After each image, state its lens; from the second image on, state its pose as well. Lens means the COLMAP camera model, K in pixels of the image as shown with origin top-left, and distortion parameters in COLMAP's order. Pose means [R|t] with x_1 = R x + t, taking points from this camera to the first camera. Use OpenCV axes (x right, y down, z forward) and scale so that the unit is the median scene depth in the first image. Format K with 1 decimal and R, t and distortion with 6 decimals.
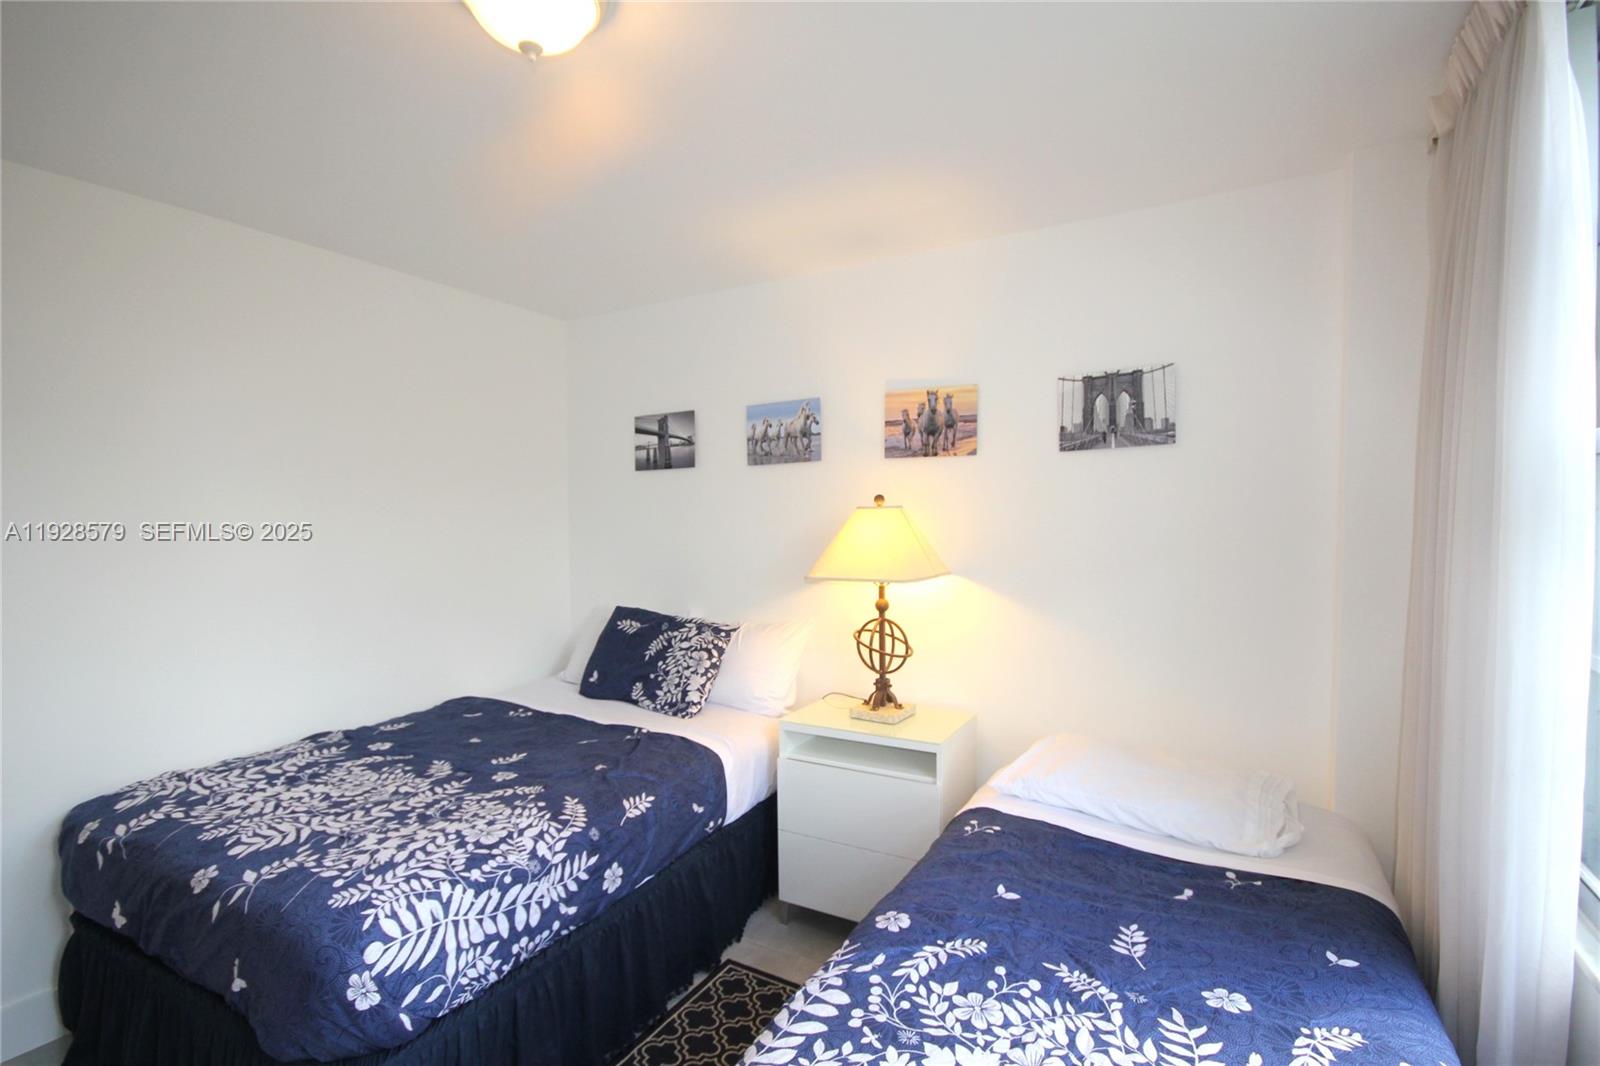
lens RADIAL K [[737.8, 0, 782.5], [0, 737.8, 555.9], [0, 0, 1]] dist [0.004355, -0.010250]
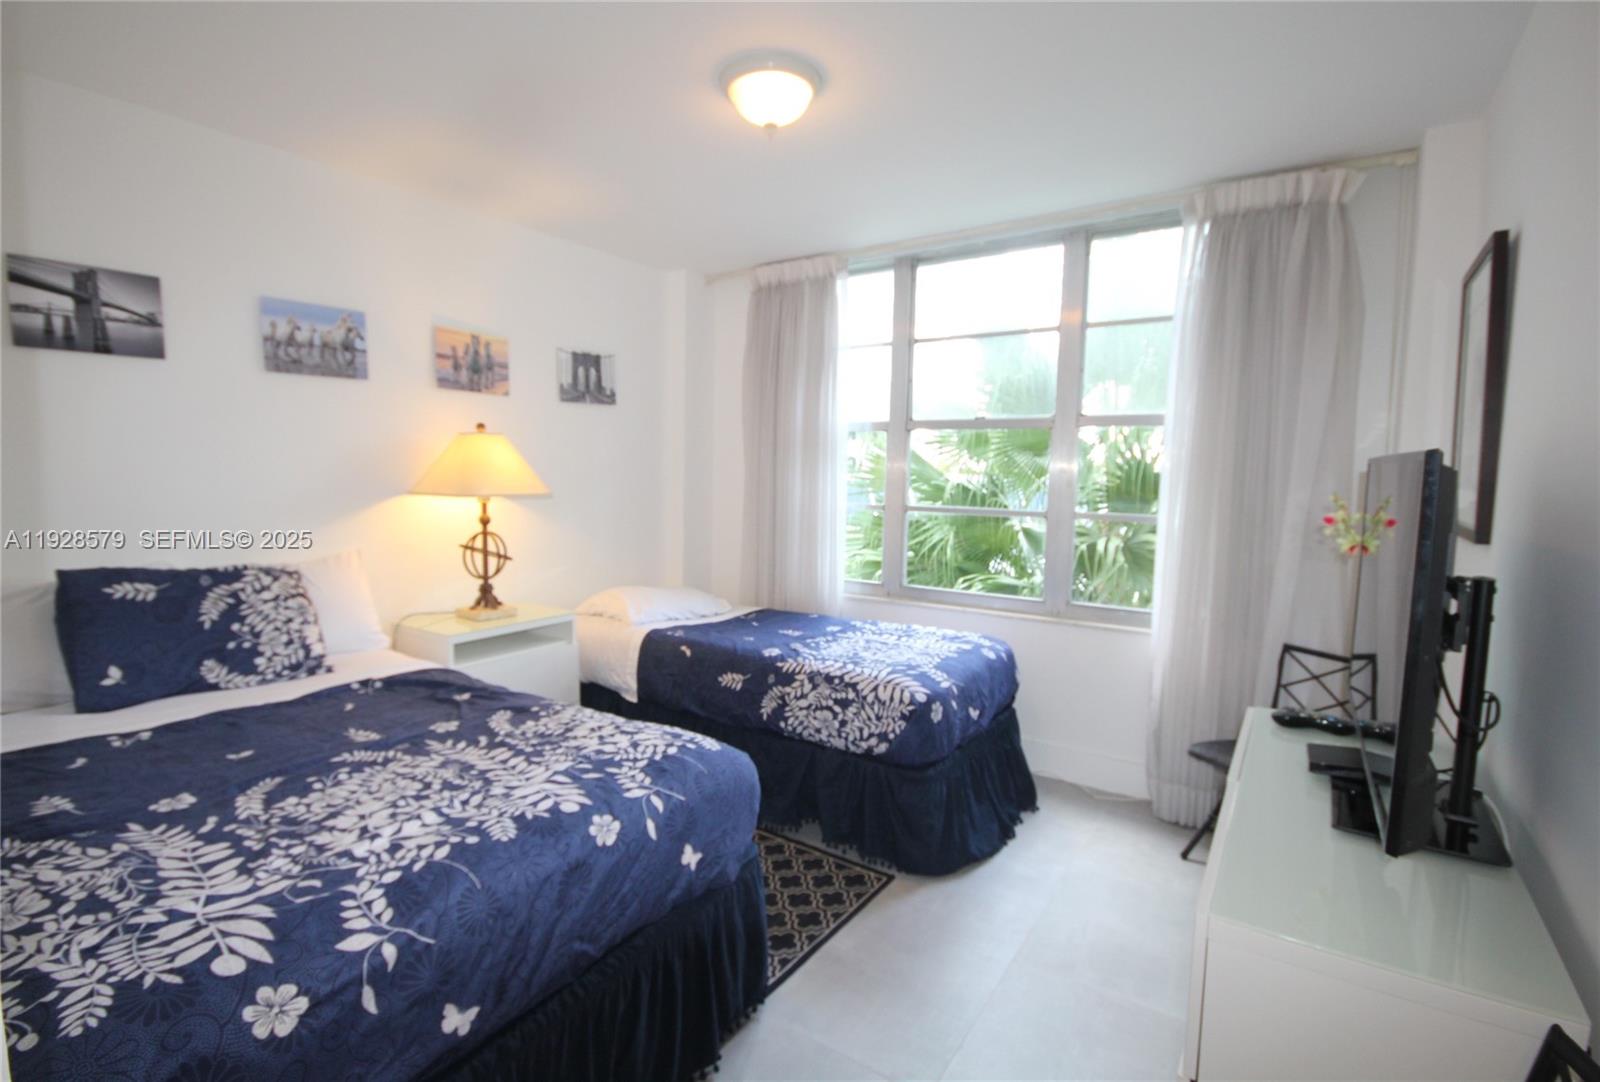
lens RADIAL K [[778.2, 0, 795.4], [0, 778.2, 537.7], [0, 0, 1]] dist [-0.003100, -0.002900]
pose [[0.063682, -0.077968, 0.994920, -1.277031], [0.039803, 0.996349, 0.075532, 0.027647], [-0.997176, 0.034790, 0.066553, 0.540484]]
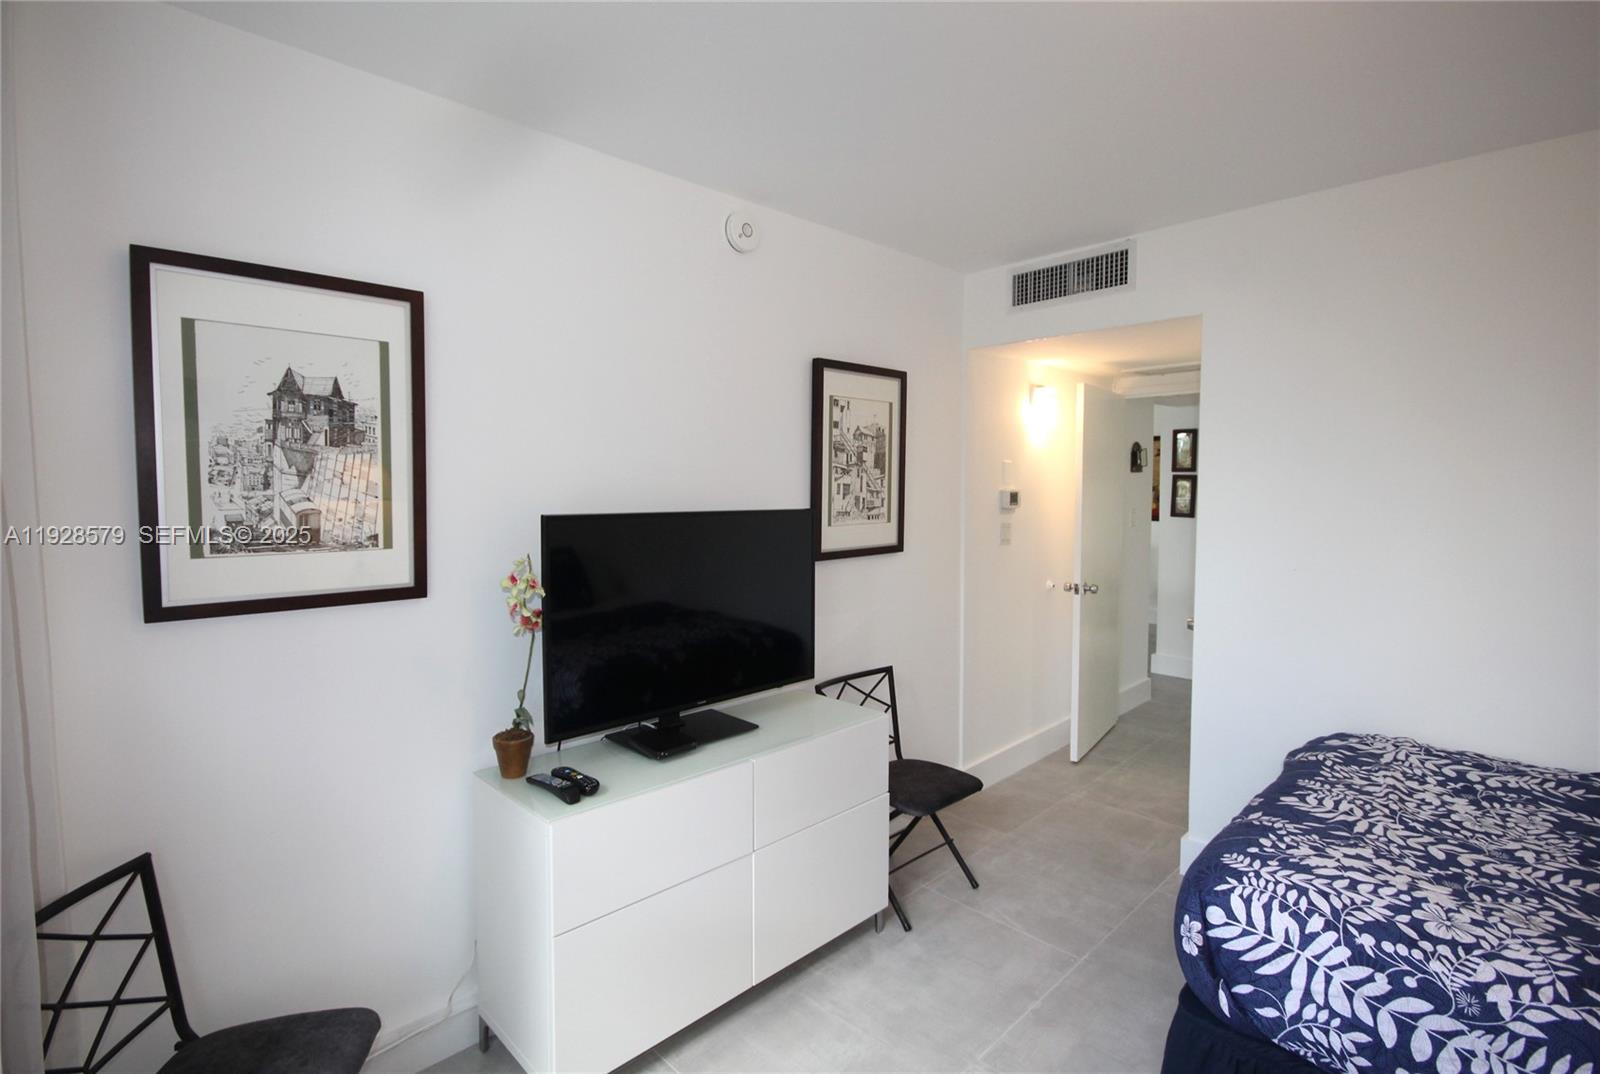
lens RADIAL K [[778.2, 0, 791.7], [0, 778.2, 533.1], [0, 0, 1]] dist [-0.003100, -0.002900]
pose [[-0.268103, 0.071863, -0.960706, 0.412957], [-0.048546, 0.994939, 0.087972, -0.041242], [0.962166, 0.070224, -0.263258, 0.460428]]
